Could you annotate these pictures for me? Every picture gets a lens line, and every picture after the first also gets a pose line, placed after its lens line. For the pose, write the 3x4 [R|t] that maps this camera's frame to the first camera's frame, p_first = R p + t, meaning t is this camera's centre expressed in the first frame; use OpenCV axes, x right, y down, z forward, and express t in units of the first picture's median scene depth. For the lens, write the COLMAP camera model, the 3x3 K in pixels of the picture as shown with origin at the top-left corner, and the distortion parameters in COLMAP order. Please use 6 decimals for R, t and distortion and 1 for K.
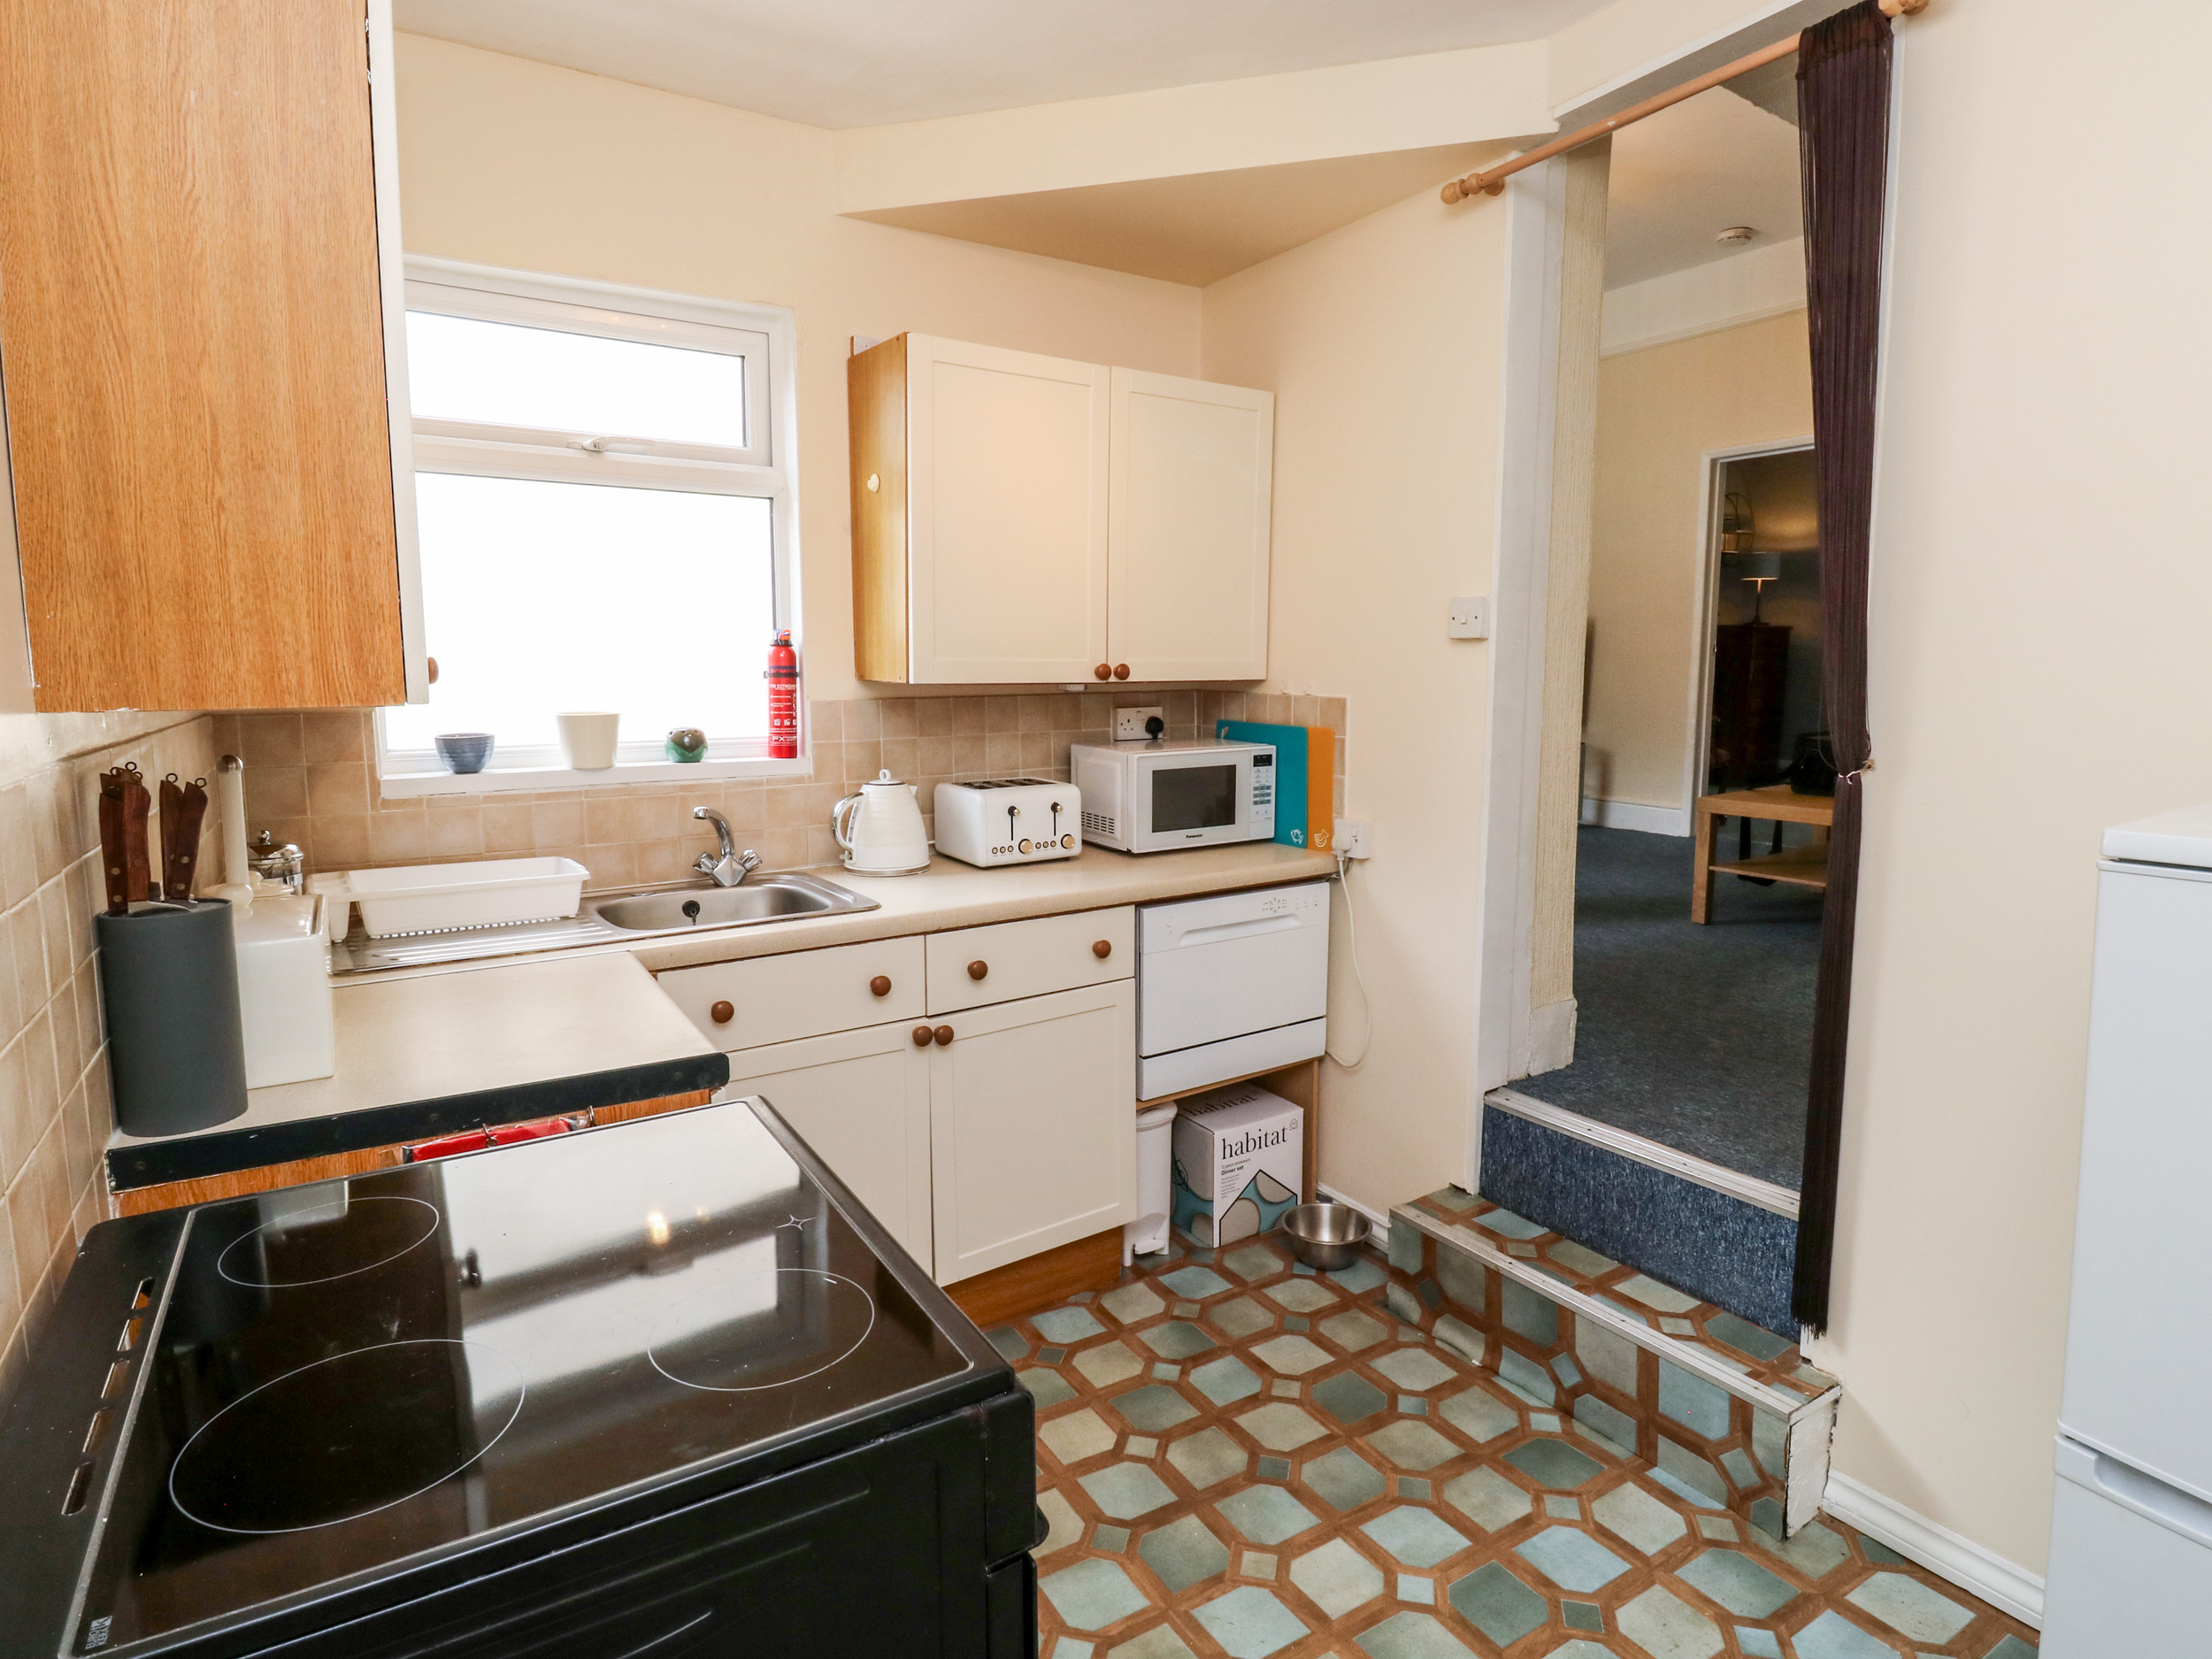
lens RADIAL K [[1225.5, 0, 1118.2], [0, 1225.5, 823.9], [0, 0, 1]] dist [-0.002111, -0.003665]
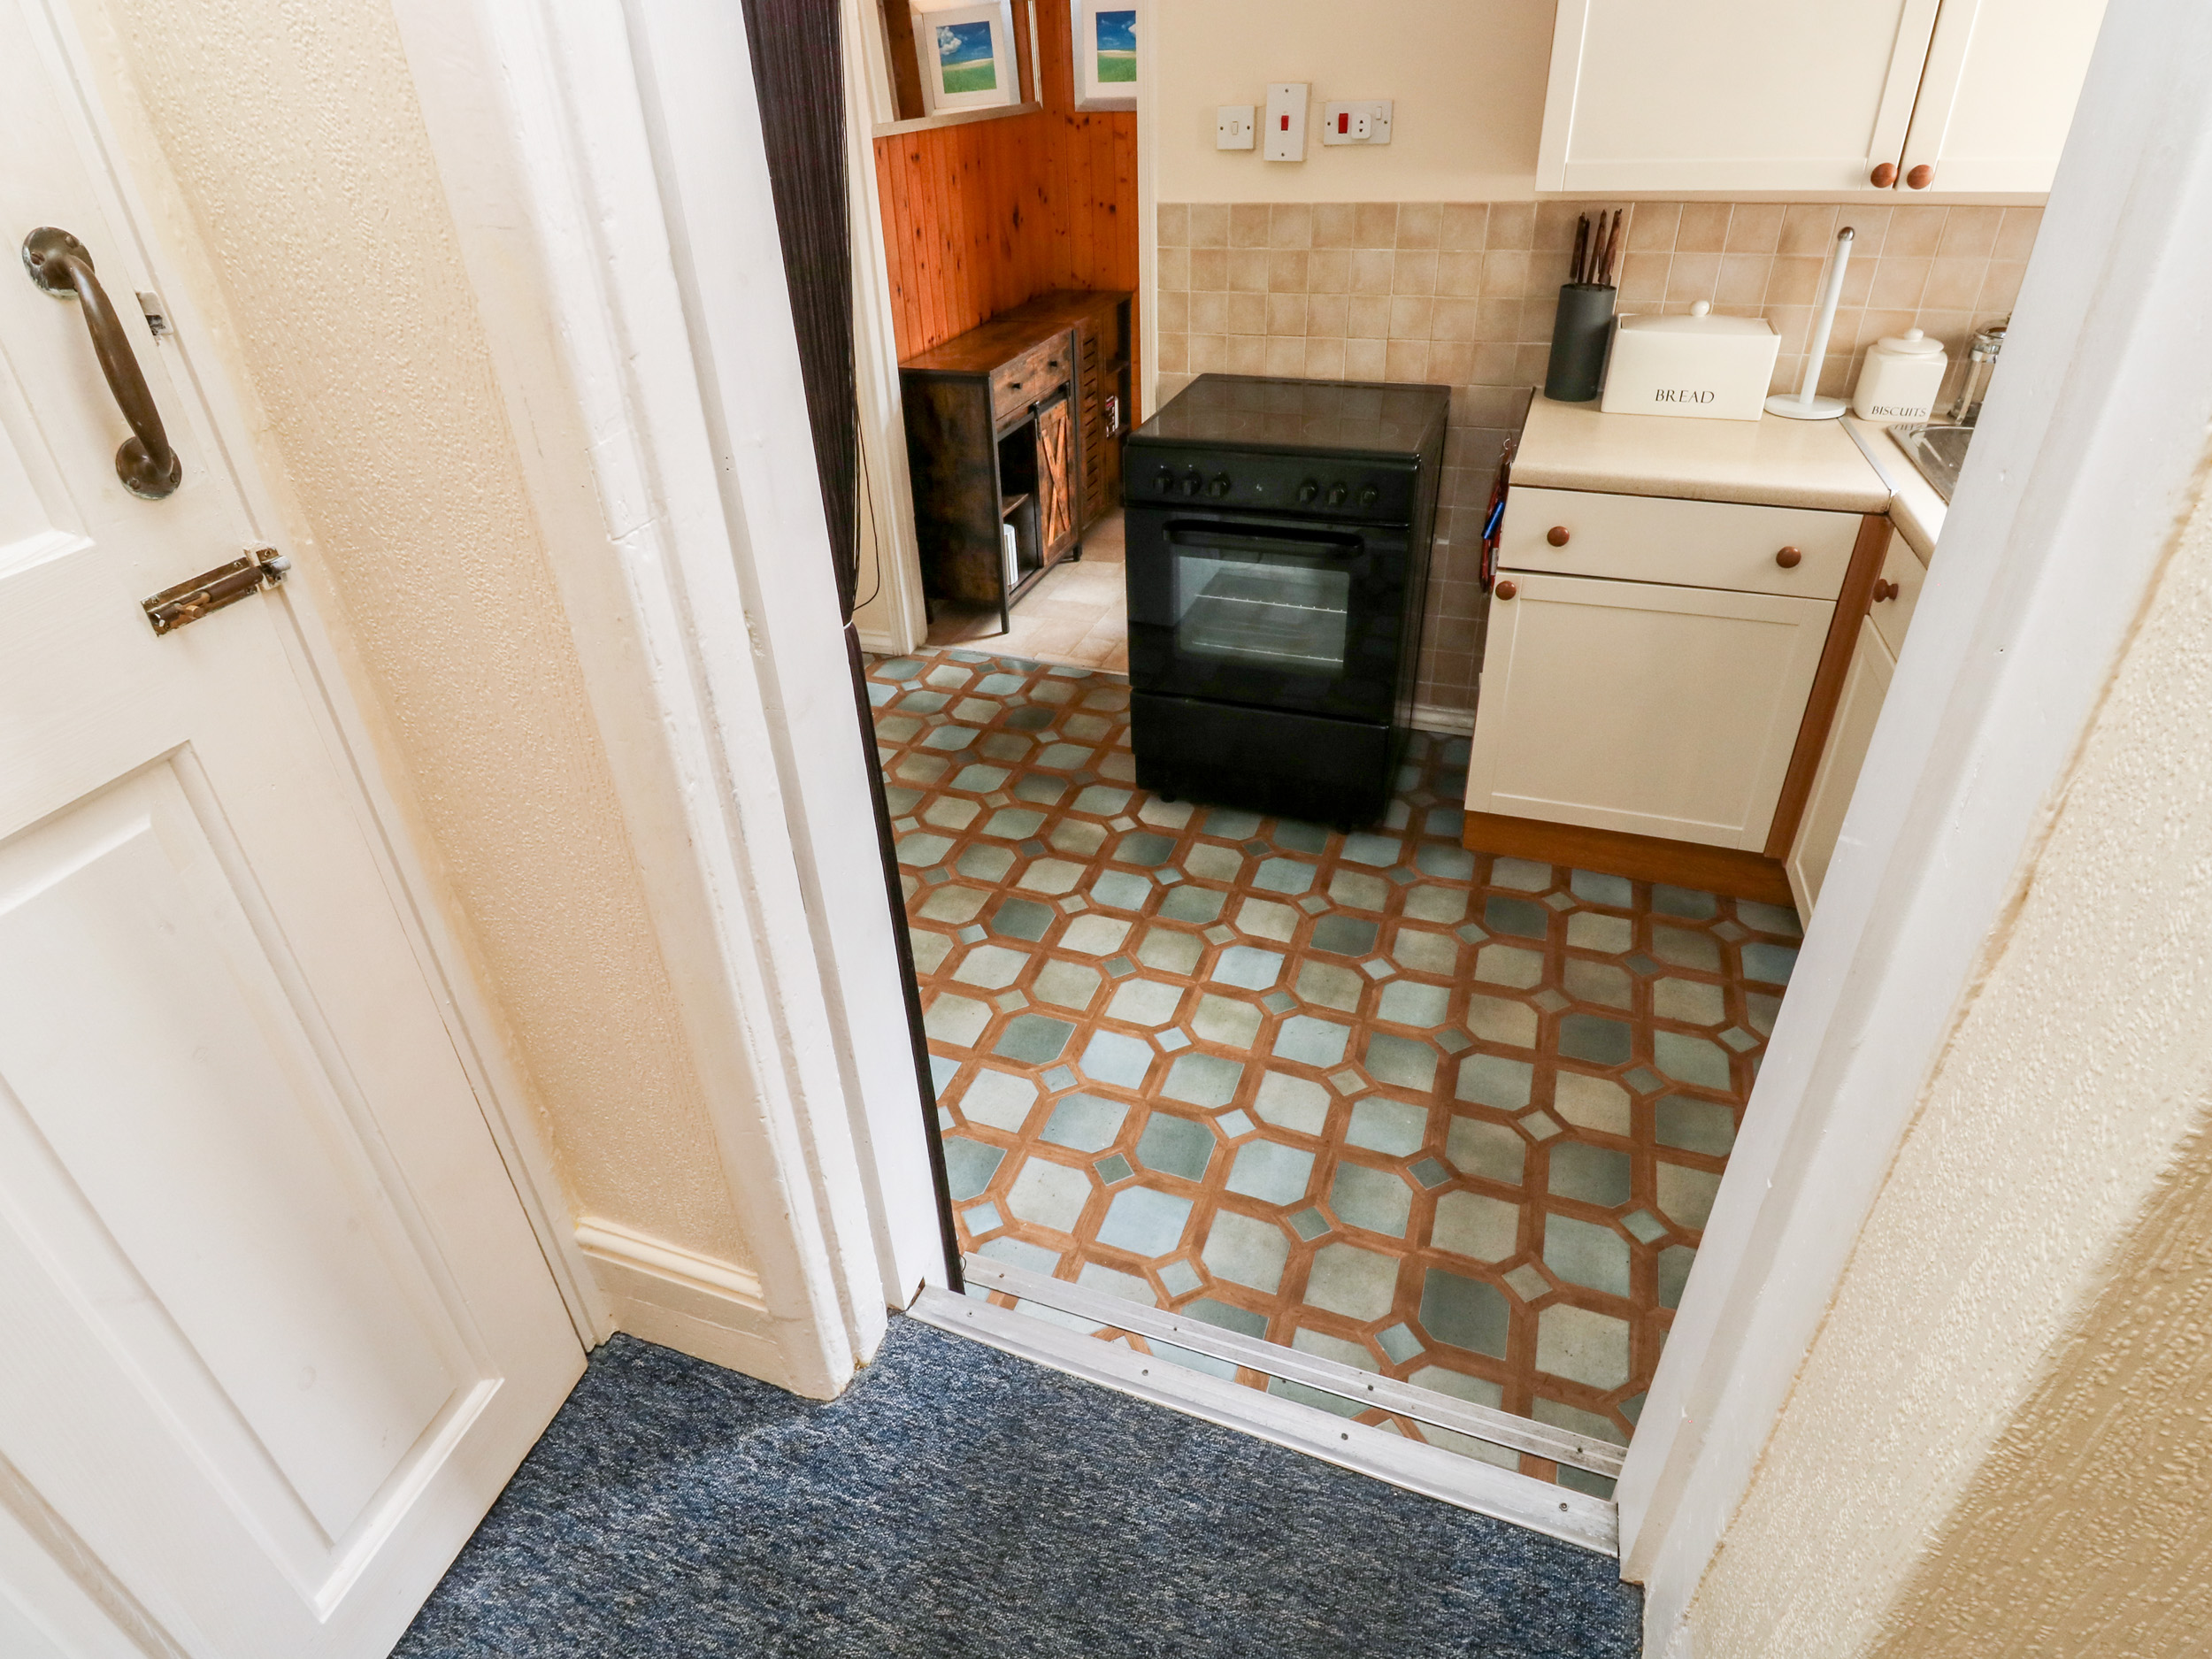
lens RADIAL K [[1225.5, 0, 1102.2], [0, 1225.5, 815.9], [0, 0, 1]] dist [-0.002111, -0.003665]
pose [[-0.793685, 0.347377, -0.499393, 0.485721], [-0.045851, 0.784431, 0.618520, -0.163425], [0.606599, 0.513807, -0.606663, 0.902206]]
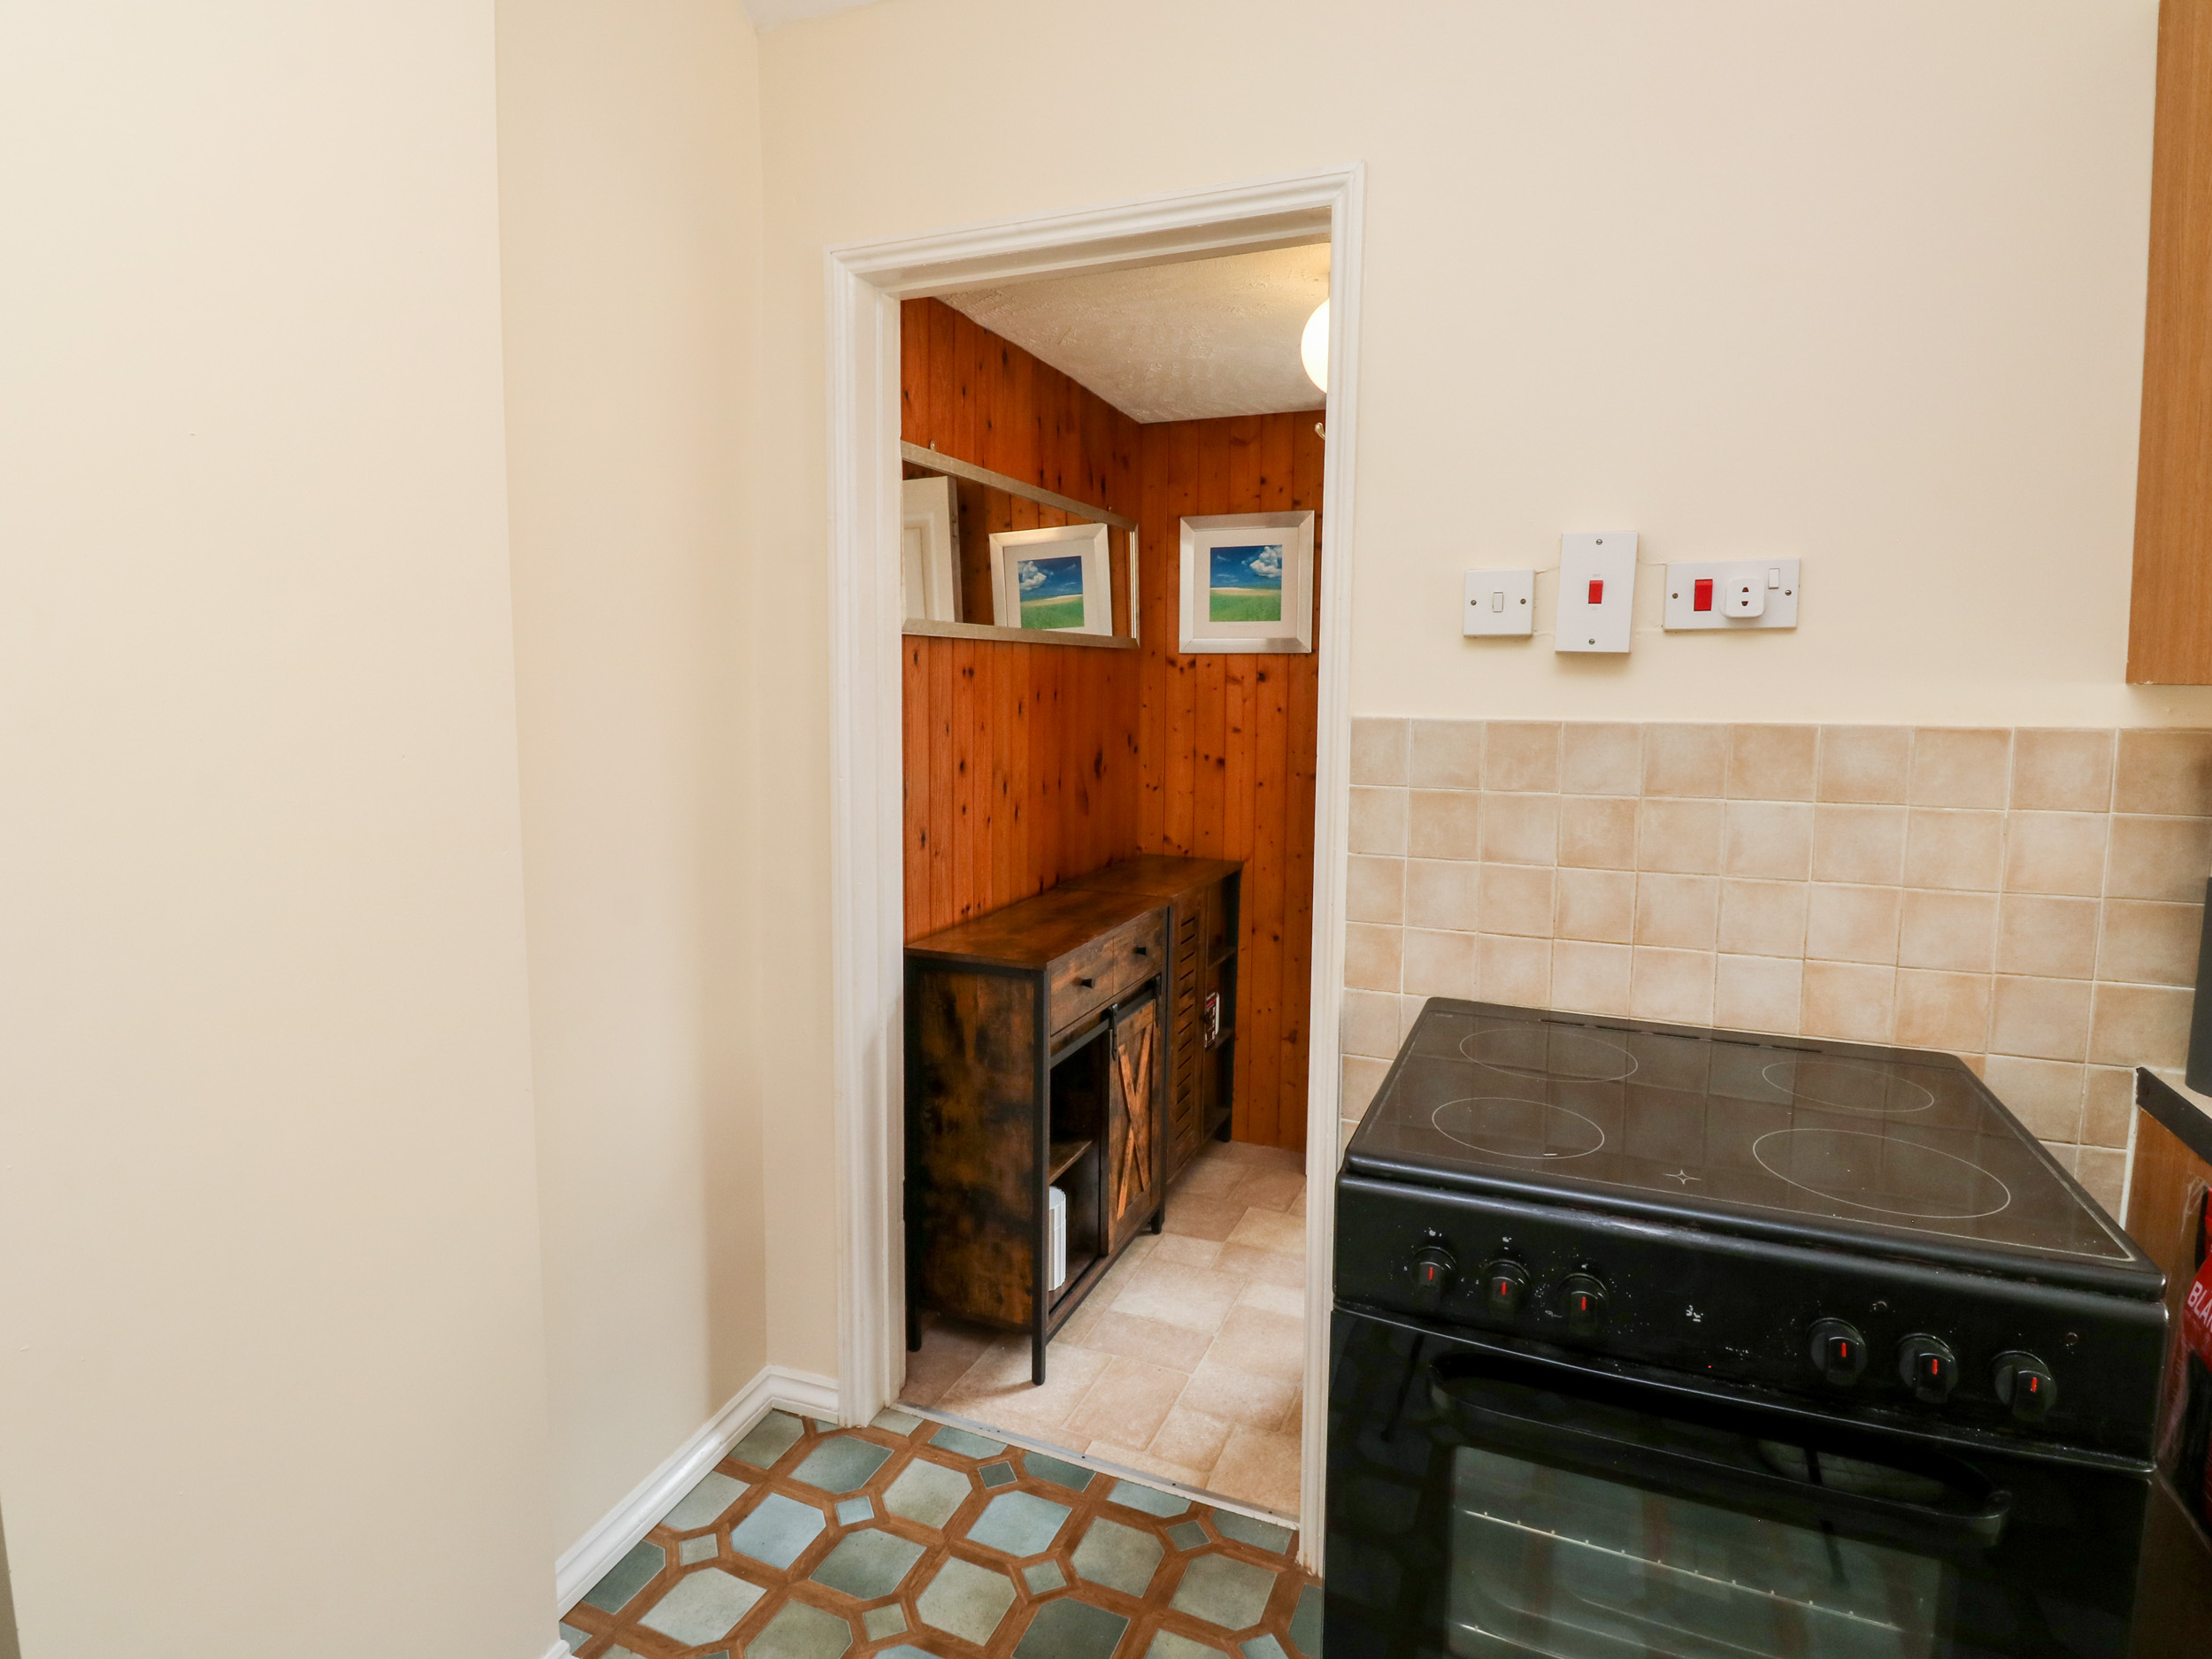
lens RADIAL K [[1225.5, 0, 1089.0], [0, 1225.5, 797.3], [0, 0, 1]] dist [-0.002111, -0.003665]
pose [[-0.830972, 0.052313, -0.553849, 0.325751], [-0.078437, 0.974606, 0.209738, -0.077524], [0.550757, 0.217729, -0.805767, 0.656101]]
